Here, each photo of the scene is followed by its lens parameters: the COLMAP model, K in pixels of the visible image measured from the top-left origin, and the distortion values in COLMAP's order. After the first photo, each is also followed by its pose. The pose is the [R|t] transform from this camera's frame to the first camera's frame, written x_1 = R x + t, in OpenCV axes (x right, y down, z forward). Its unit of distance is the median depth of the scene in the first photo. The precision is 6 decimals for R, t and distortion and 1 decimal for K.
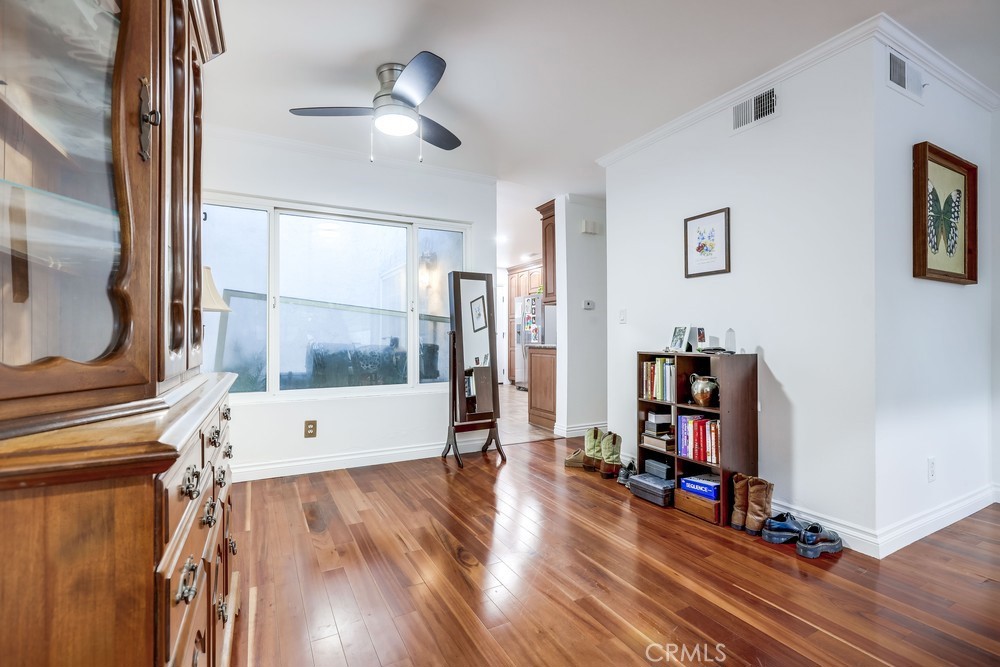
lens RADIAL K [[443.8, 0, 493.1], [0, 443.8, 331.4], [0, 0, 1]] dist [-0.001645, 0.000654]
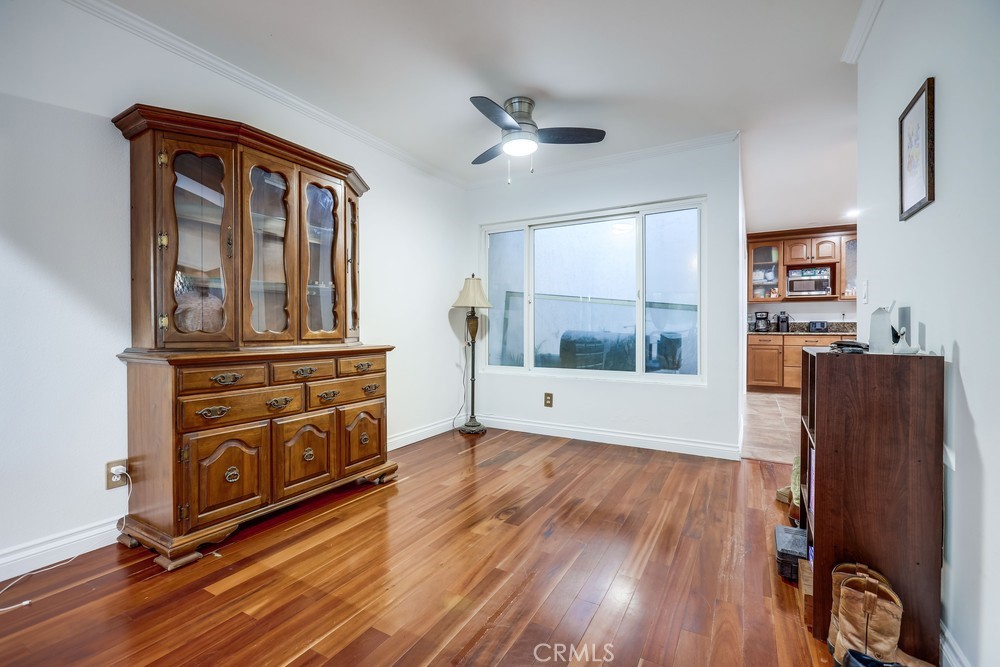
lens RADIAL K [[443.8, 0, 493.1], [0, 443.8, 331.4], [0, 0, 1]] dist [-0.001645, 0.000654]
pose [[0.533515, 0.009465, -0.845738, 0.551957], [0.009624, 0.999805, 0.017260, 0.006081], [0.845736, -0.017348, 0.533320, 0.214688]]
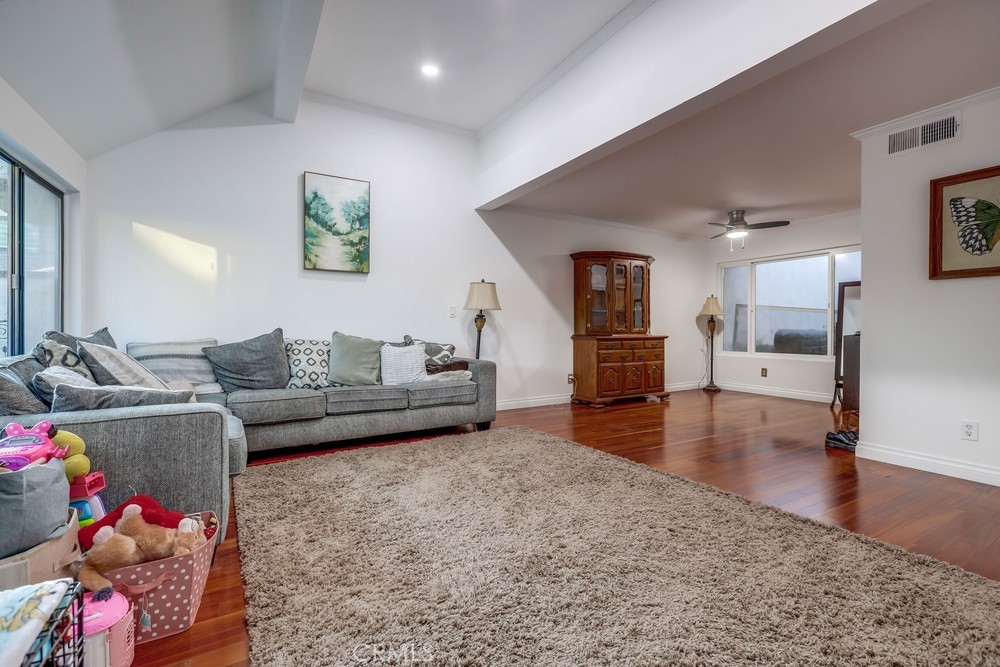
lens RADIAL K [[459.6, 0, 496.4], [0, 459.6, 332.6], [0, 0, 1]] dist [0.000723, 0.000545]
pose [[0.058133, 0.012230, -0.998234, 1.560501], [0.014138, 0.999815, 0.013073, -0.000672], [0.998209, -0.014873, 0.057950, -0.302572]]
